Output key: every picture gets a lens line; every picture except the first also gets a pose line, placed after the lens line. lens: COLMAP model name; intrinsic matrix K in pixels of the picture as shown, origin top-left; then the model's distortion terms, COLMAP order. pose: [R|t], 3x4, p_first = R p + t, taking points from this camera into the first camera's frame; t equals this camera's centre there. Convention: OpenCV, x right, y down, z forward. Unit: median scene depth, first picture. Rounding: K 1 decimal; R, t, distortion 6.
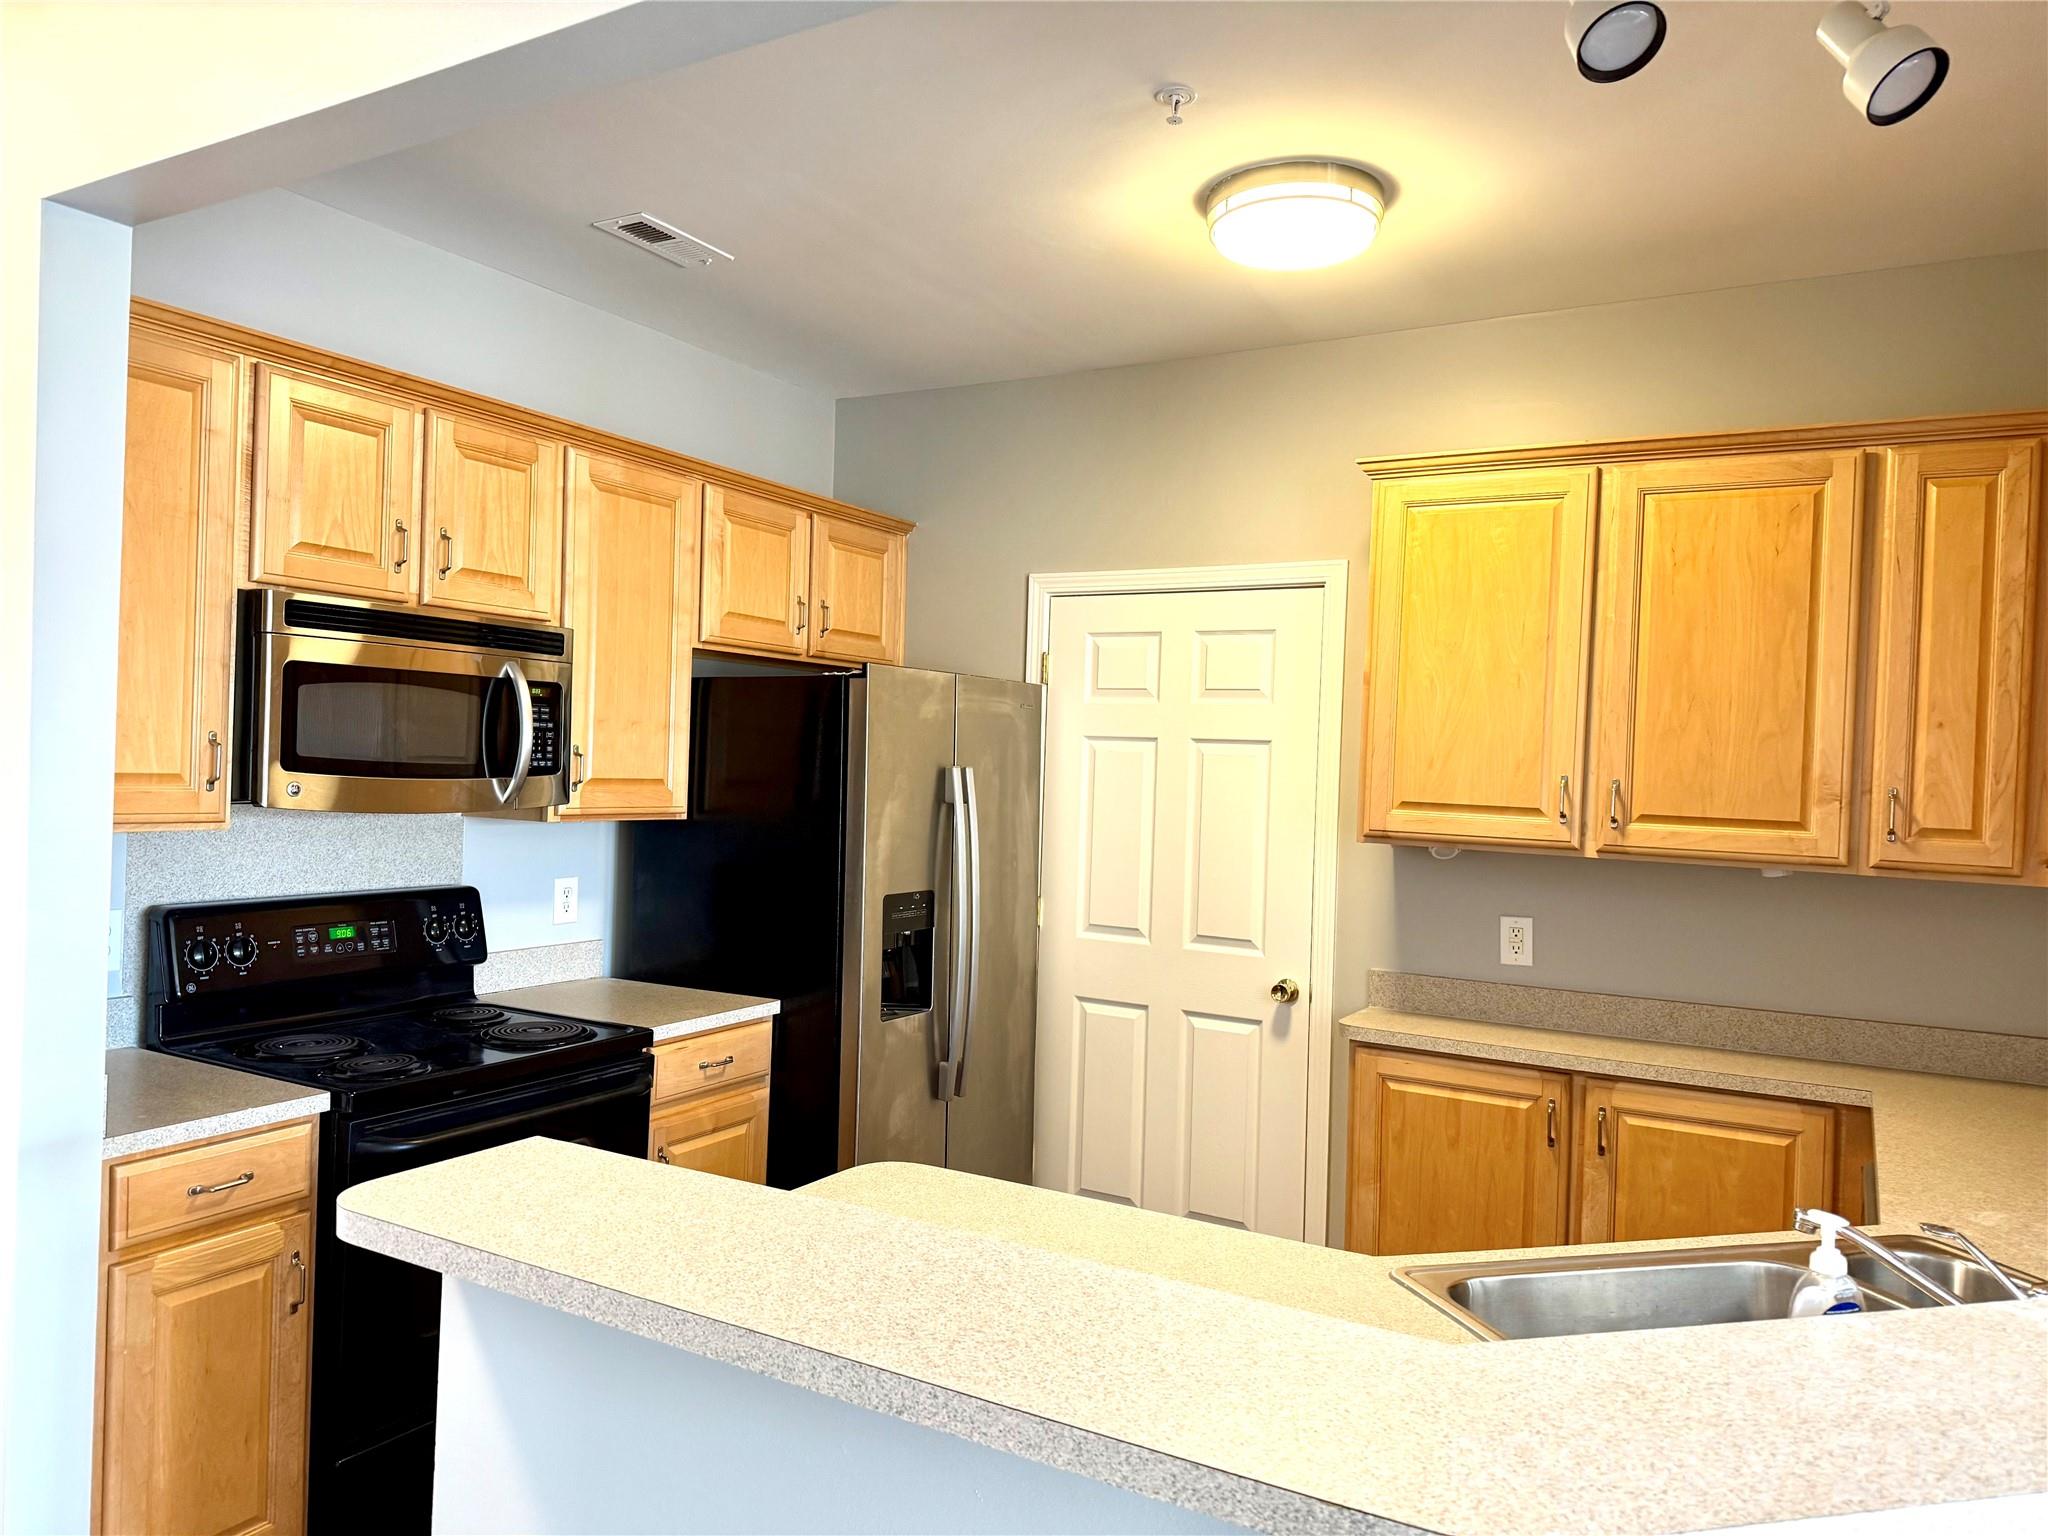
lens RADIAL K [[1412.9, 0, 1043.8], [0, 1412.9, 773.3], [0, 0, 1]] dist [0.129951, -0.239497]
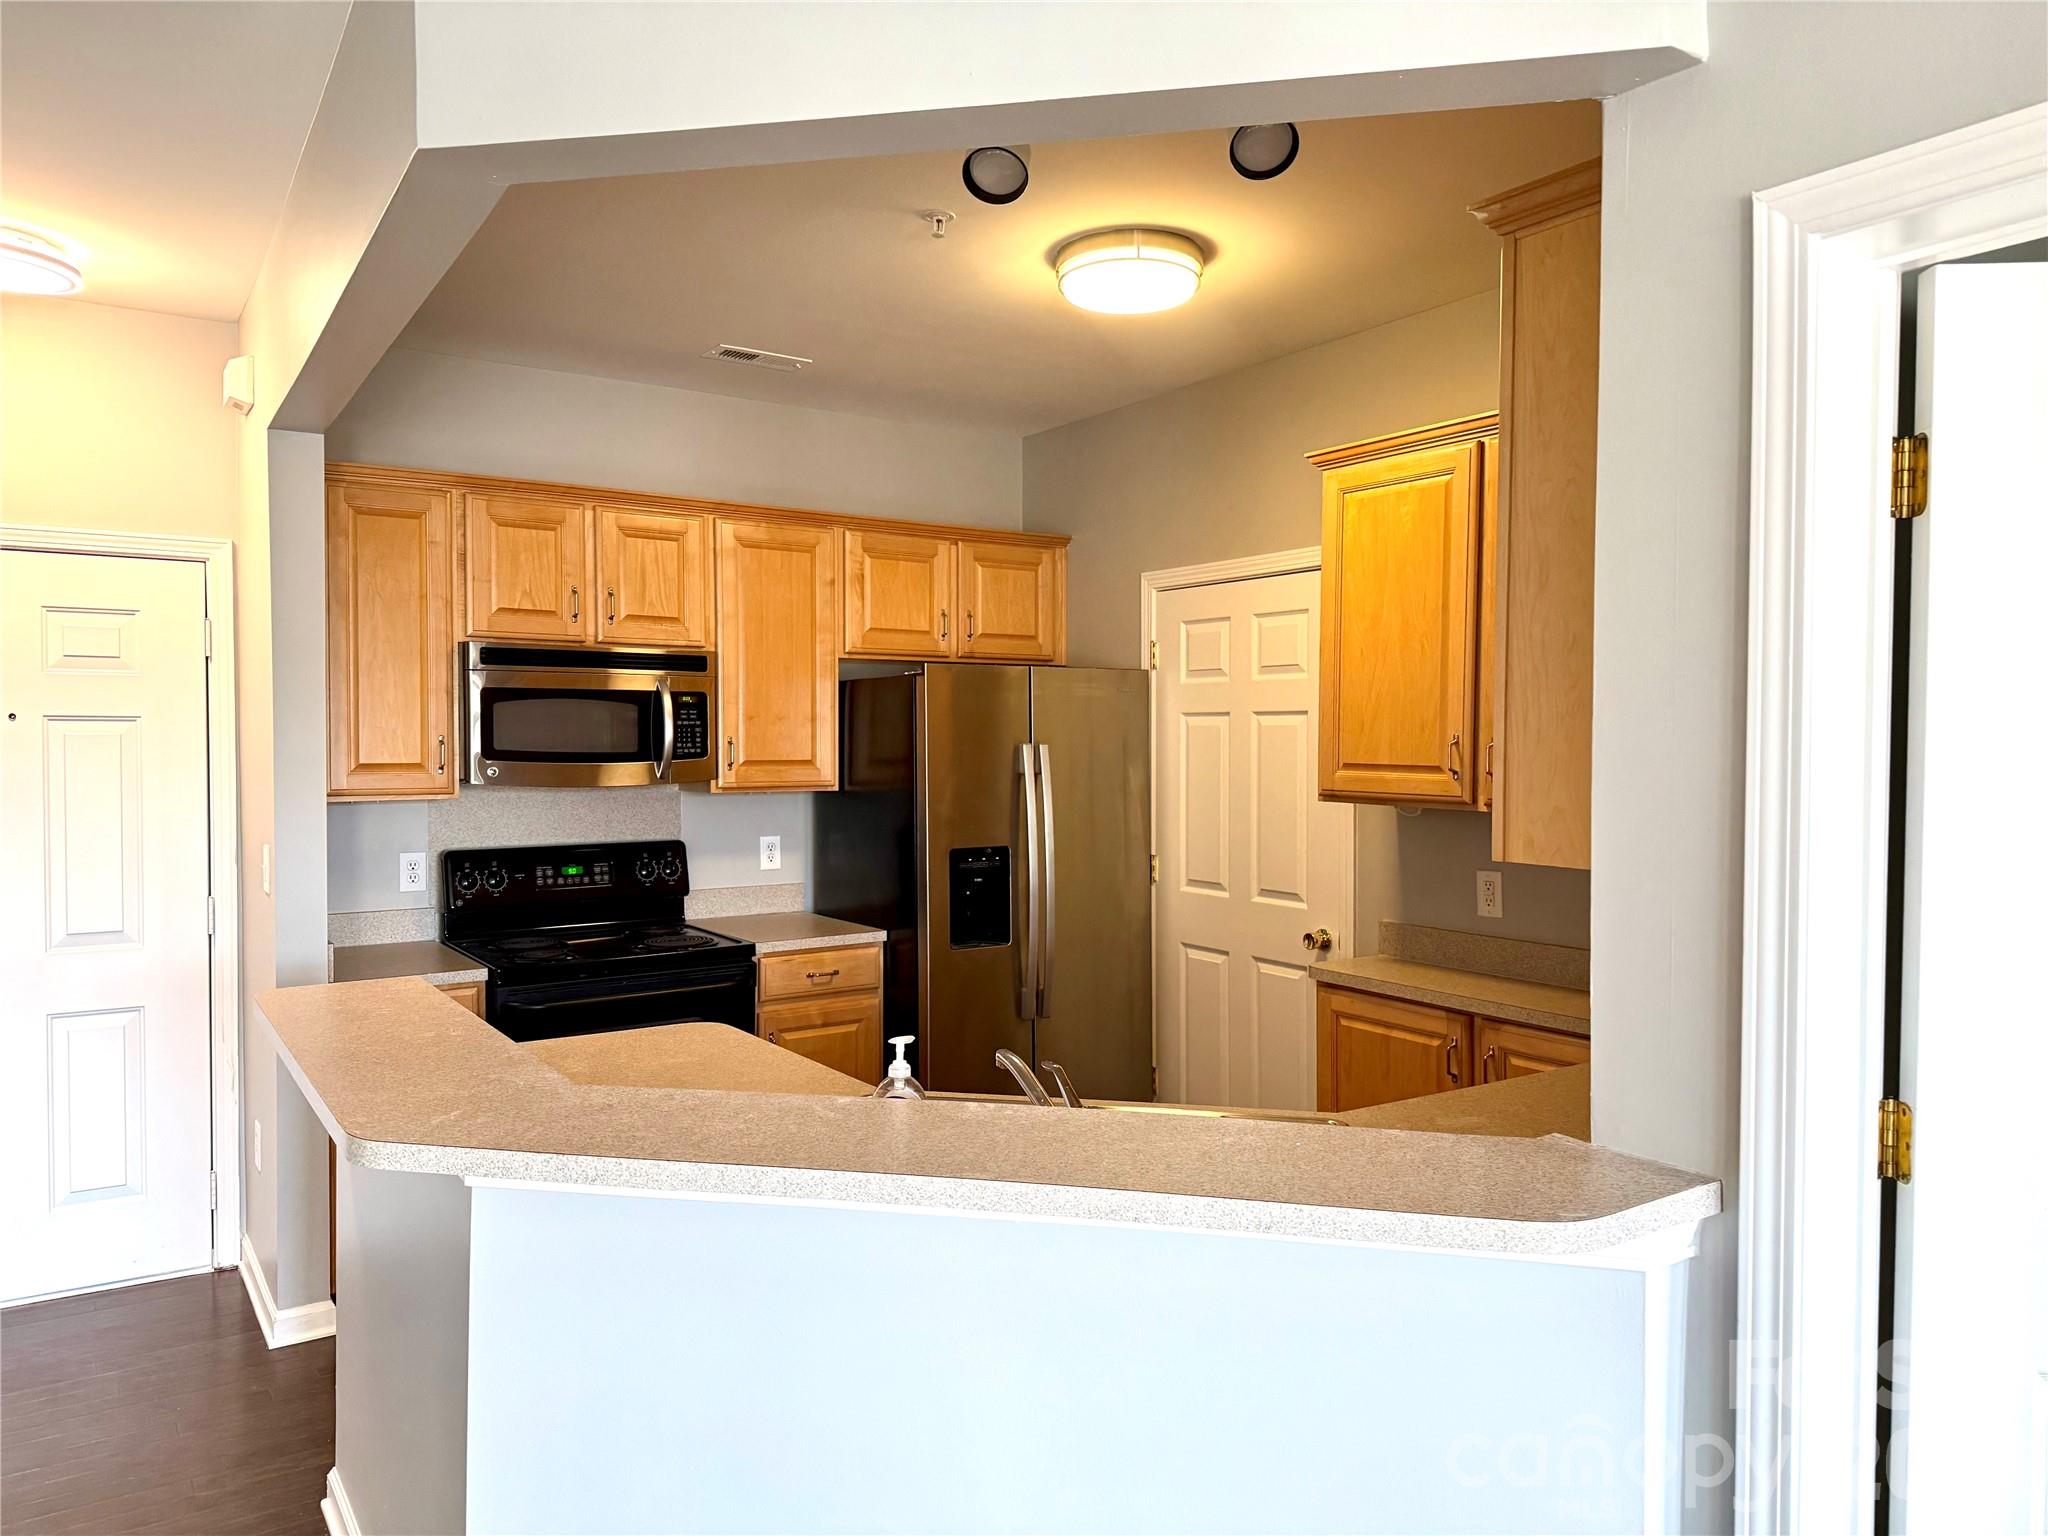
lens RADIAL K [[1412.9, 0, 1043.8], [0, 1412.9, 773.3], [0, 0, 1]] dist [0.129951, -0.239497]
pose [[0.898156, -0.021076, -0.439172, 0.542938], [0.026551, 0.999627, 0.006329, 0.014936], [0.438875, -0.017345, 0.898381, -0.086384]]
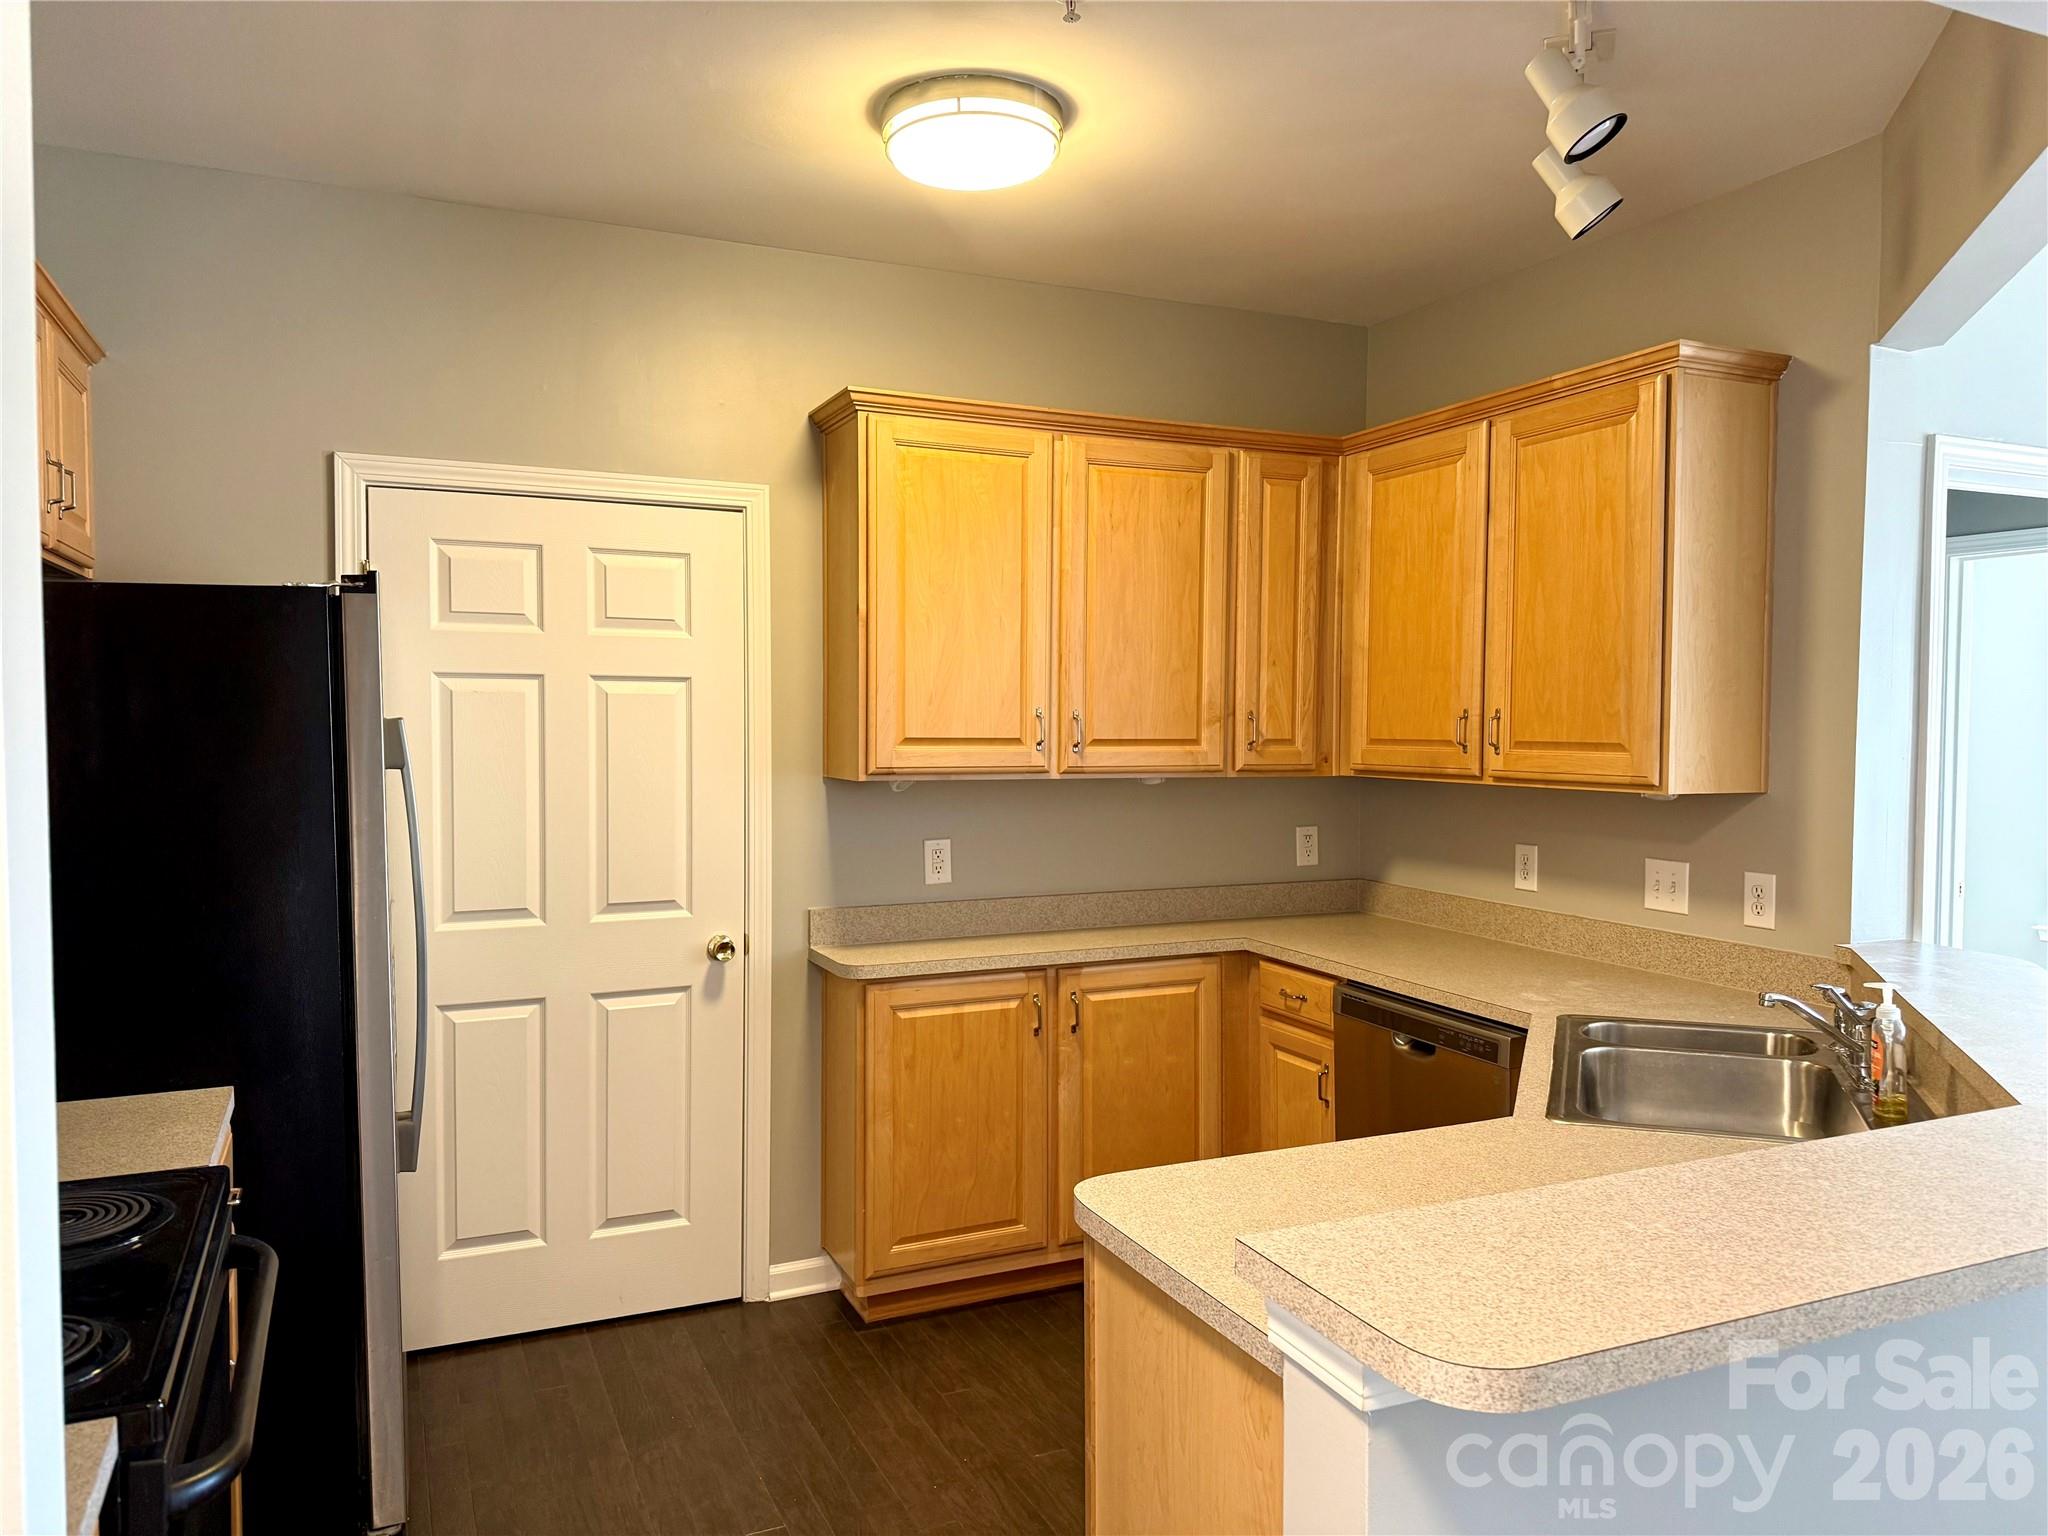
lens RADIAL K [[1412.9, 0, 1043.8], [0, 1412.9, 773.3], [0, 0, 1]] dist [0.129951, -0.239497]
pose [[0.584163, -0.066054, 0.808944, -0.528613], [0.021784, 0.997600, 0.065728, -0.019892], [-0.811344, -0.020774, 0.584199, 0.339233]]
